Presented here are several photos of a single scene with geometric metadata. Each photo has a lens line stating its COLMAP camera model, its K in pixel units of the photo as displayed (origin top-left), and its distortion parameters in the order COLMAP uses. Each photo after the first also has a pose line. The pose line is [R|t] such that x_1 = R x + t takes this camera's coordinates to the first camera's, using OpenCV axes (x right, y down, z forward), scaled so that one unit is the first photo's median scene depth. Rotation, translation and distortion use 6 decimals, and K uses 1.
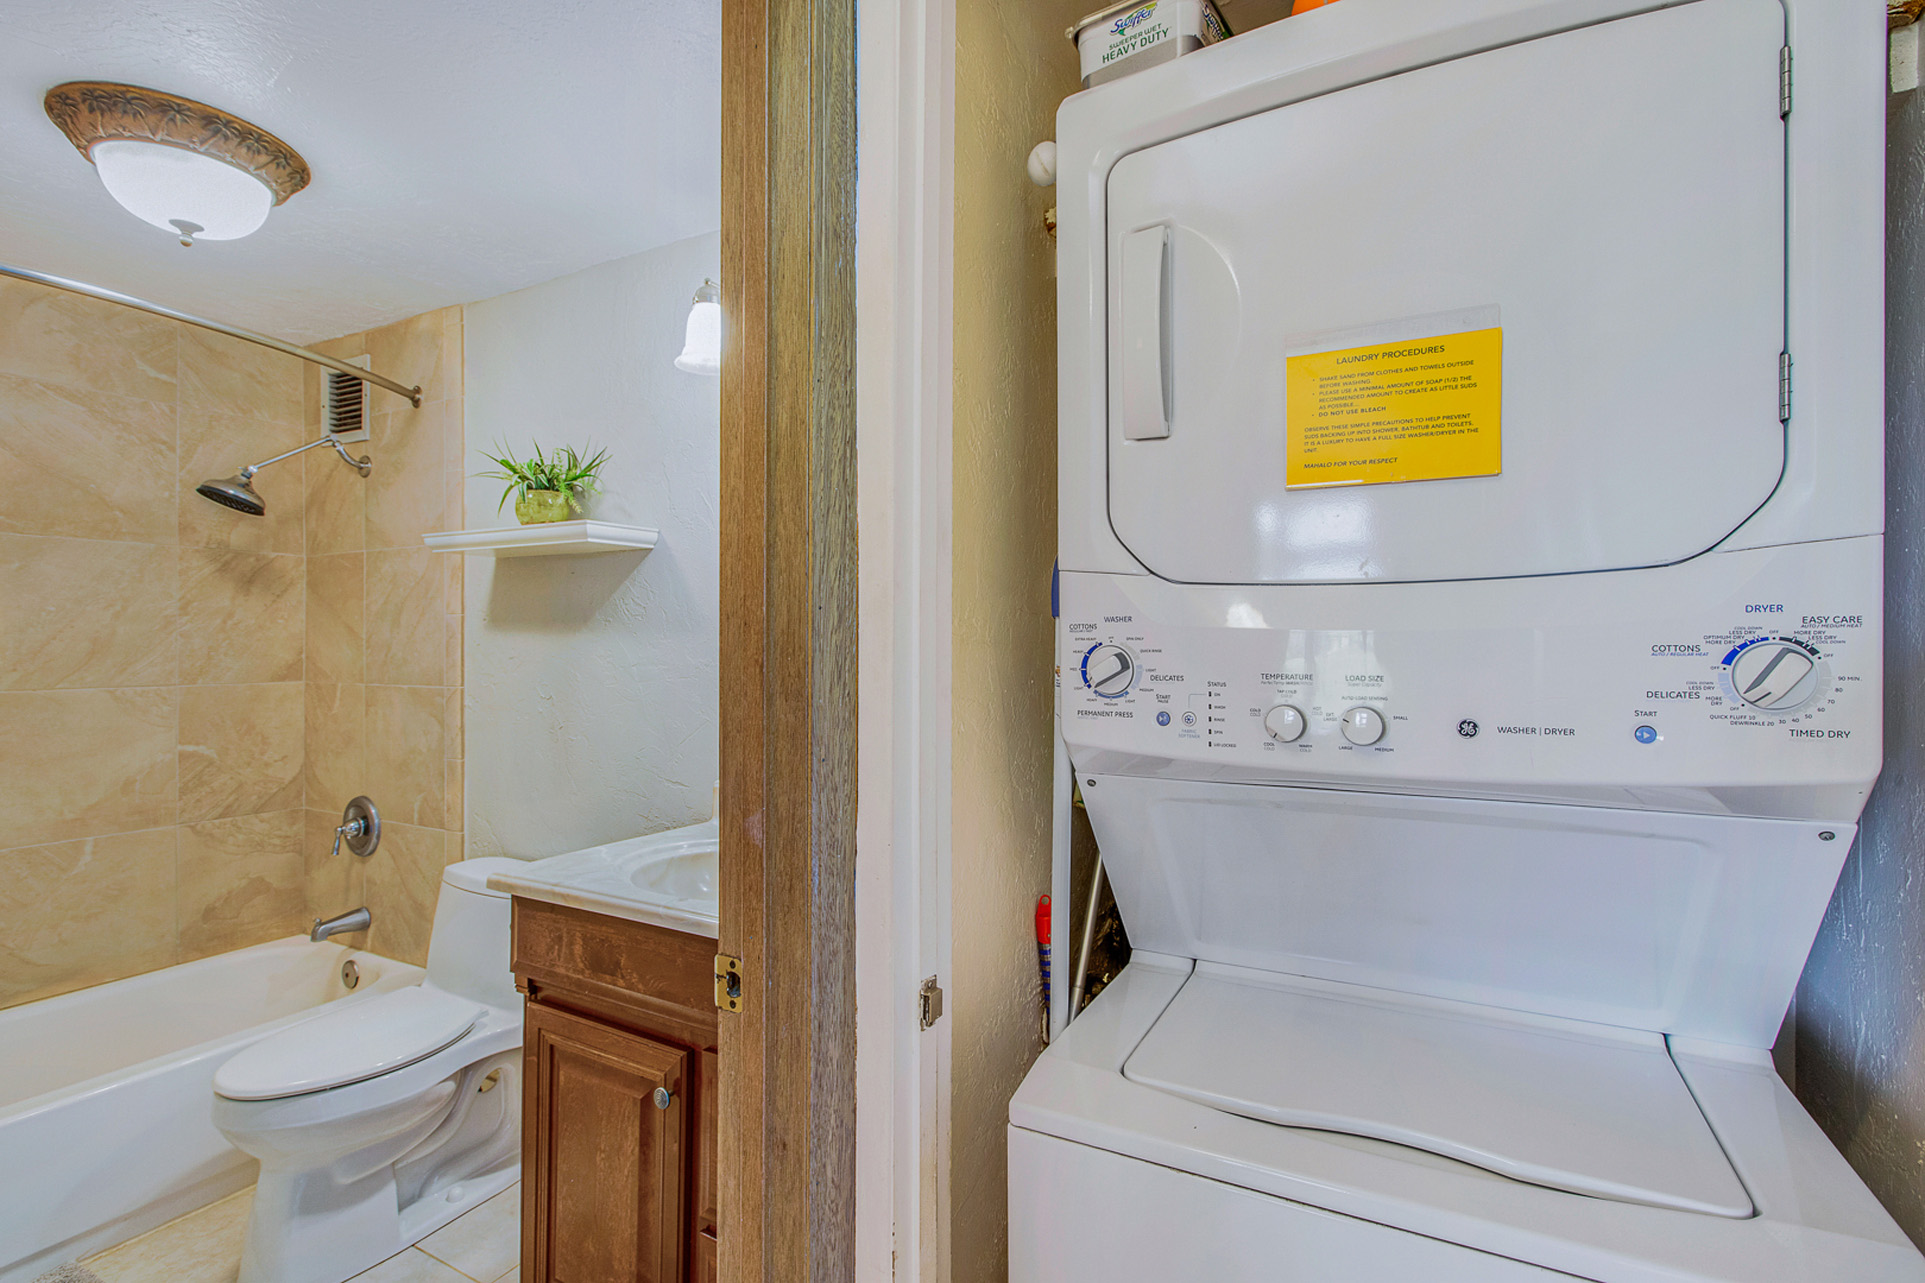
lens RADIAL K [[897.6, 0, 959.5], [0, 897.6, 651.2], [0, 0, 1]] dist [0.003381, -0.004811]
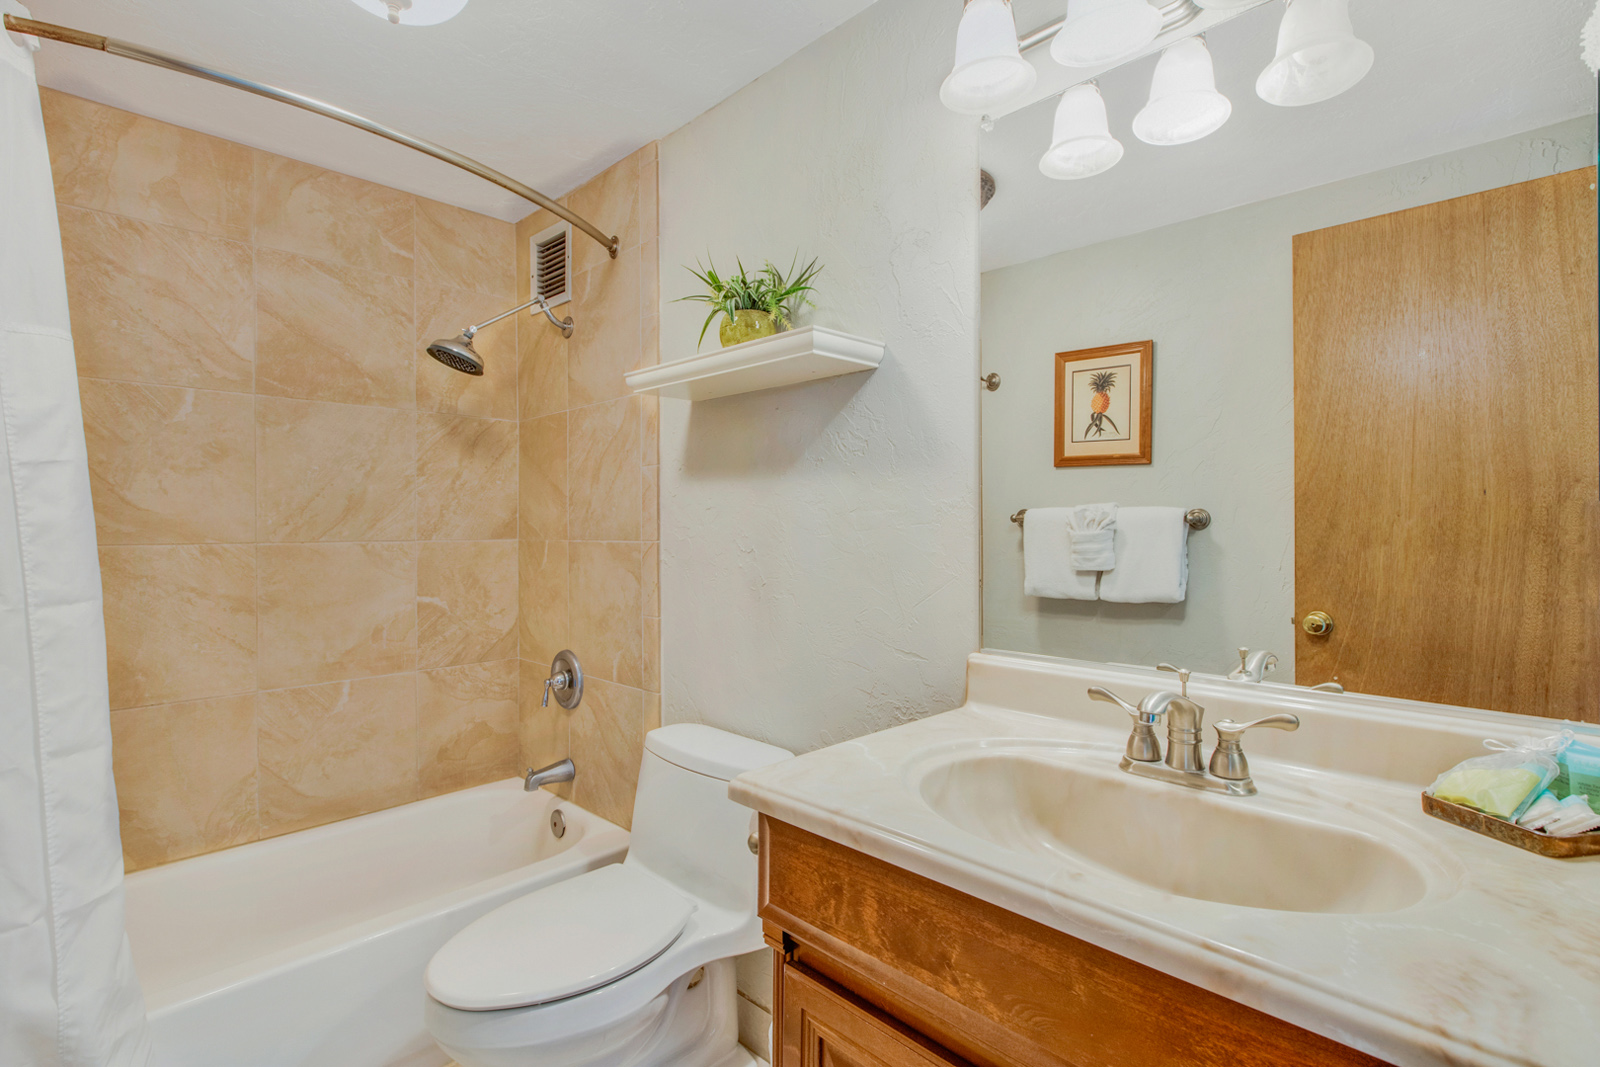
lens RADIAL K [[772.0, 0, 800.0], [0, 772.0, 533.5], [0, 0, 1]] dist [-0.002335, 0.000169]
pose [[0.959591, -0.003076, -0.281381, -0.171203], [0.004101, 0.999987, 0.003054, 0.028485], [0.281368, -0.004085, 0.959591, 0.243727]]
